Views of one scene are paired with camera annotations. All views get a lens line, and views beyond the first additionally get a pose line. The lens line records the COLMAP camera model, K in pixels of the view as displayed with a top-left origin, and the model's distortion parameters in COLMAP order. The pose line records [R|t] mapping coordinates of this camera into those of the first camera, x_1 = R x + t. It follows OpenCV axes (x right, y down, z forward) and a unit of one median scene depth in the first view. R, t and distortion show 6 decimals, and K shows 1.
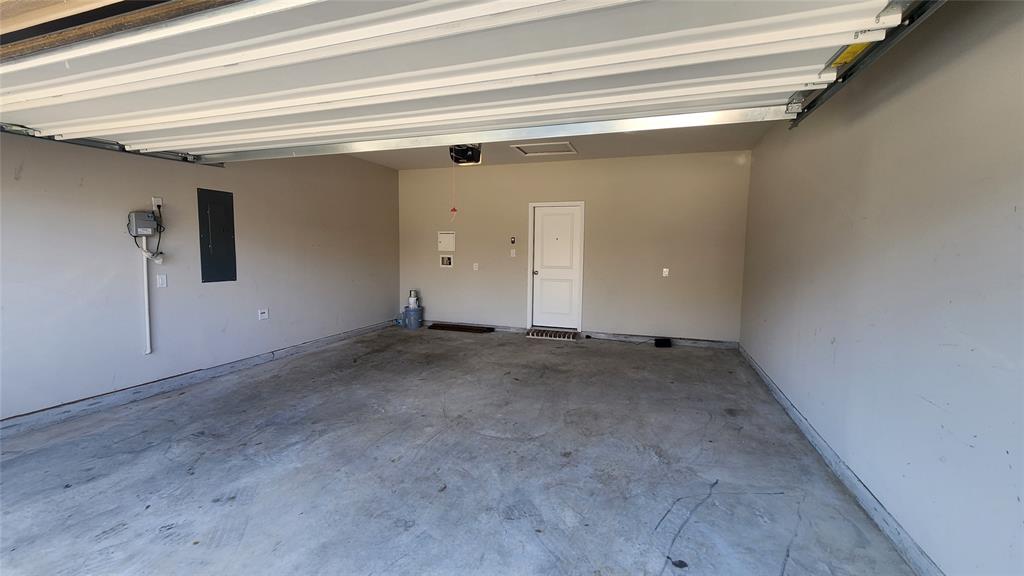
lens RADIAL K [[420.2, 0, 518.1], [0, 420.2, 288.9], [0, 0, 1]] dist [-0.001444, -0.000132]
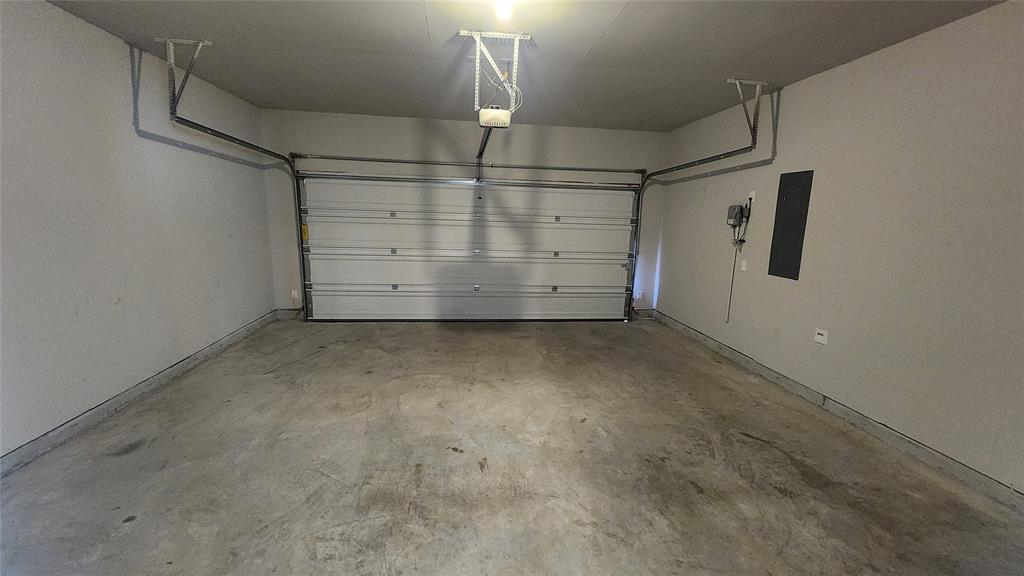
lens RADIAL K [[420.2, 0, 518.1], [0, 420.2, 288.9], [0, 0, 1]] dist [-0.001444, -0.000132]
pose [[-0.899446, 0.039908, -0.435207, 0.176234], [-0.077566, 0.965435, 0.248835, -0.172970], [0.430094, 0.257571, -0.865261, 1.554910]]
